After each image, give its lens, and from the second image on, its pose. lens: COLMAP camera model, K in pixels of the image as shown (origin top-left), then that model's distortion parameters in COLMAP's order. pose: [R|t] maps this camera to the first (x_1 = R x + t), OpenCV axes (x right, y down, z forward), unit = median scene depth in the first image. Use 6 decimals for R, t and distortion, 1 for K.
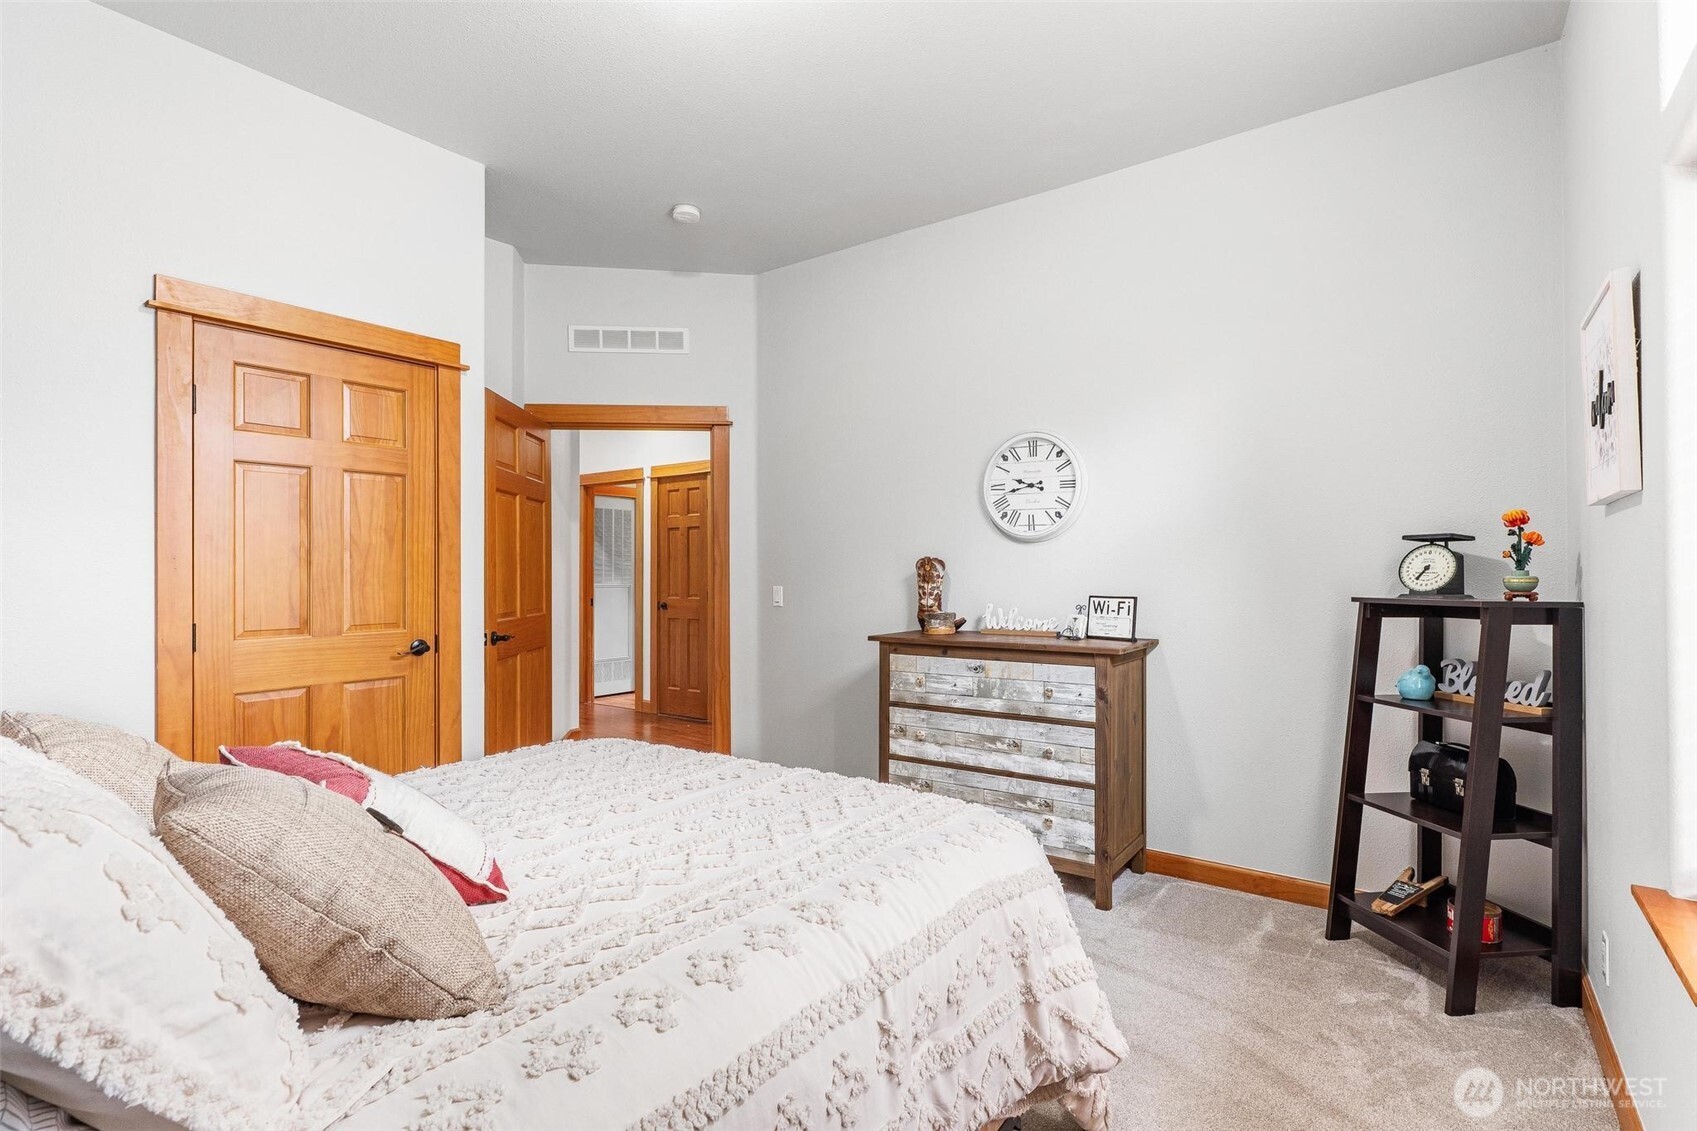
lens RADIAL K [[821.2, 0, 850.3], [0, 821.2, 570.3], [0, 0, 1]] dist [0.012577, -0.000414]
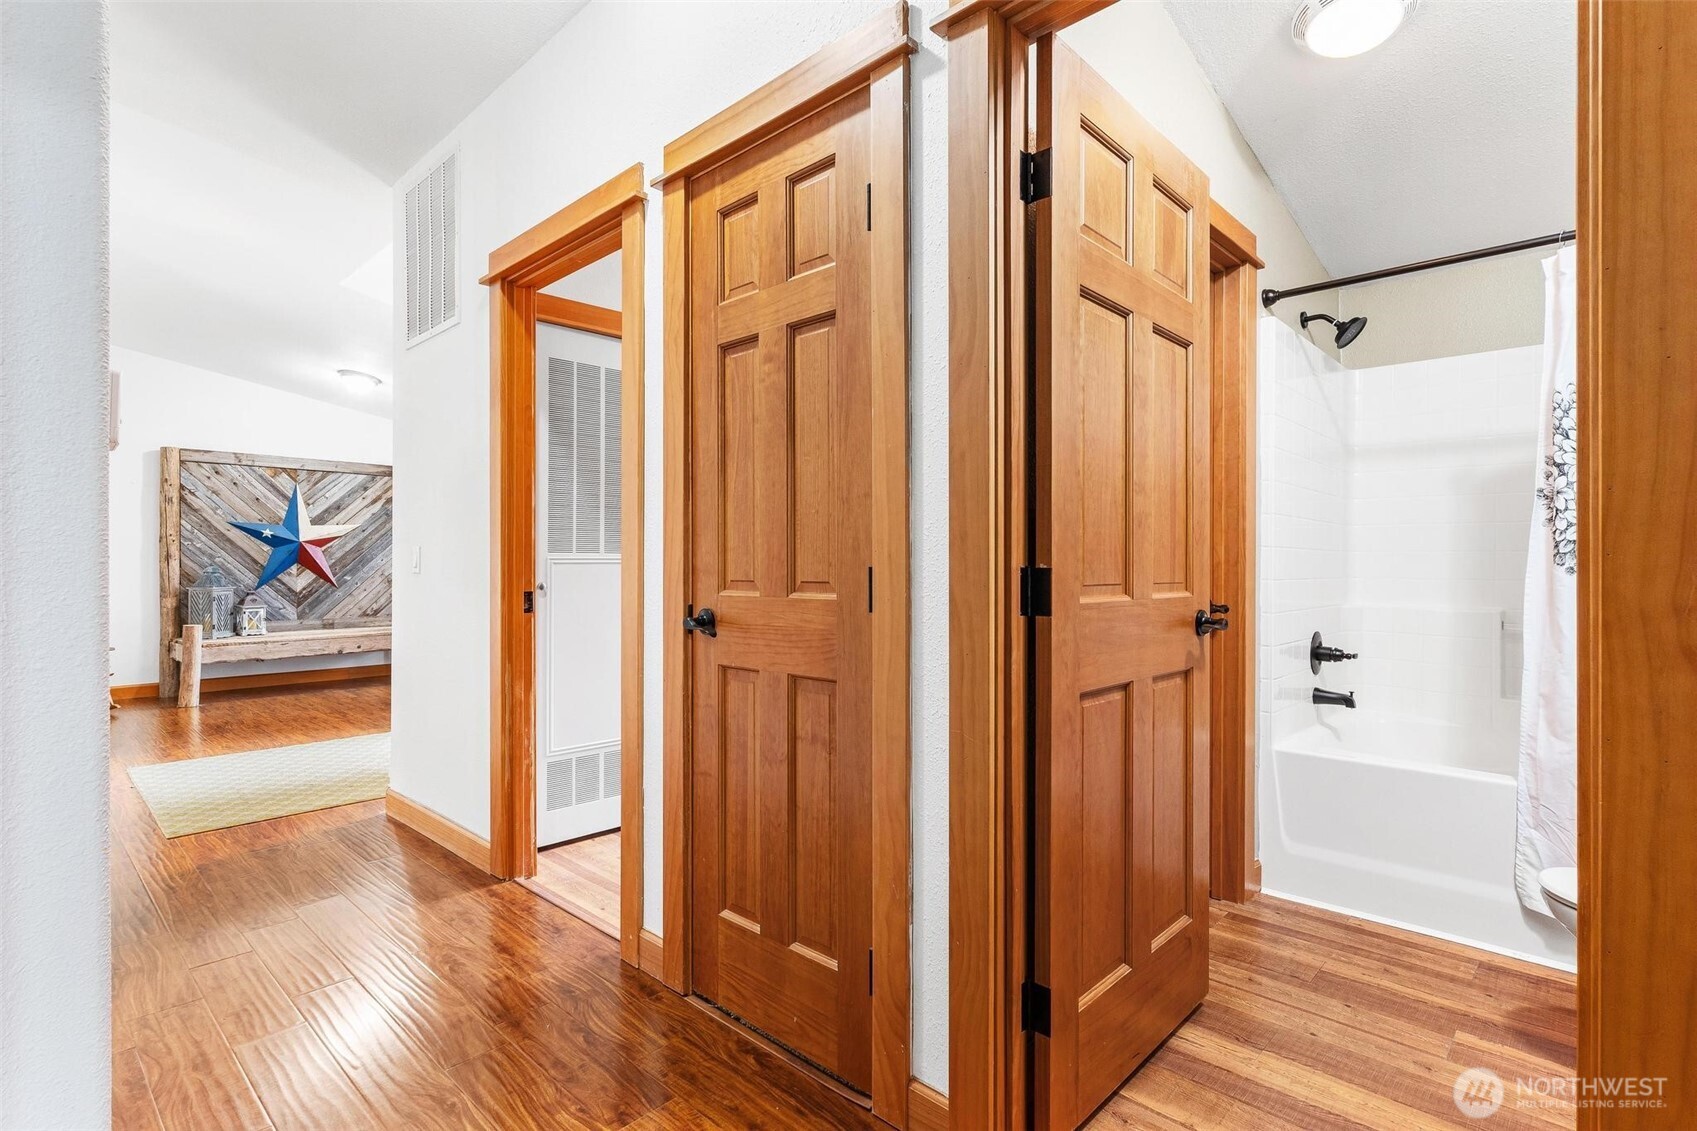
lens RADIAL K [[821.2, 0, 848.3], [0, 821.2, 563.9], [0, 0, 1]] dist [0.012577, -0.000414]
pose [[0.994196, 0.000762, -0.107578, -0.147586], [0.000373, 0.999944, 0.010533, 0.020354], [0.107580, -0.010512, 0.994141, 0.723194]]
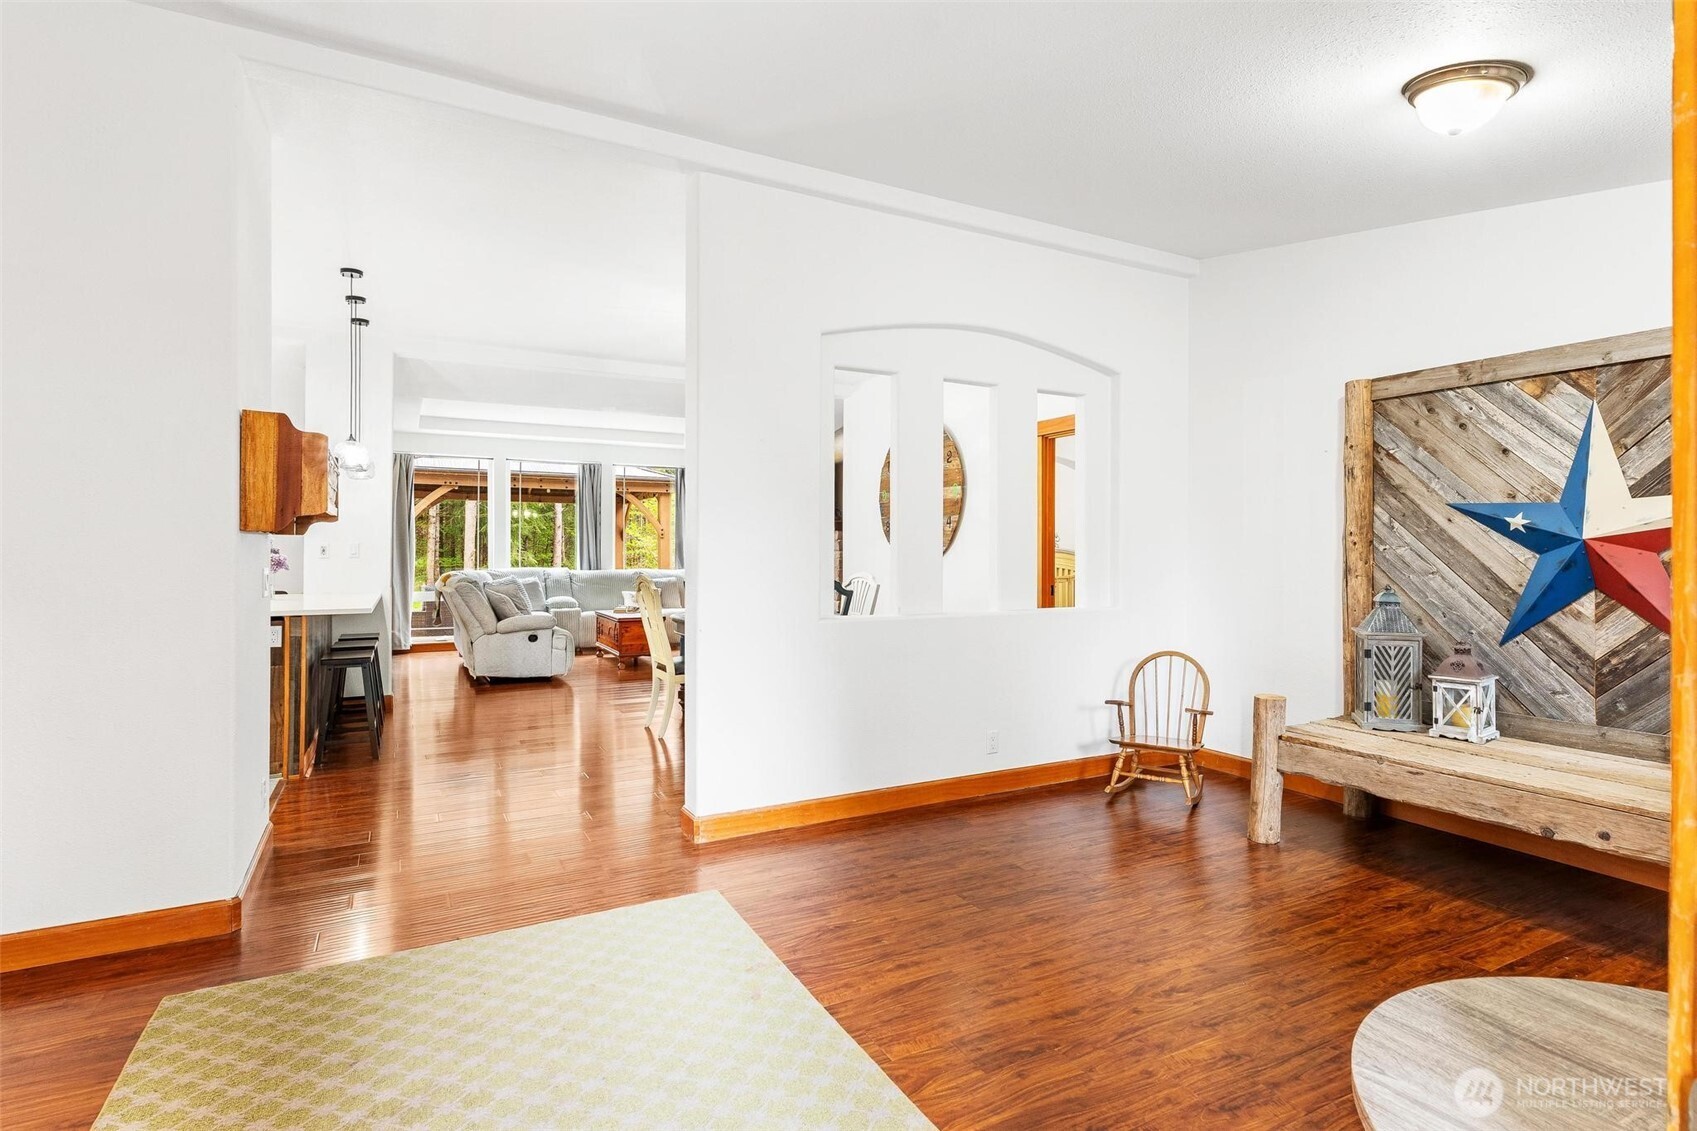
lens RADIAL K [[821.2, 0, 851.4], [0, 821.2, 556.4], [0, 0, 1]] dist [0.012577, -0.000414]
pose [[-0.402286, 0.000311, -0.915514, -0.251328], [0.001962, 0.999998, -0.000522, 0.016535], [0.915512, -0.002006, -0.402286, 1.056043]]
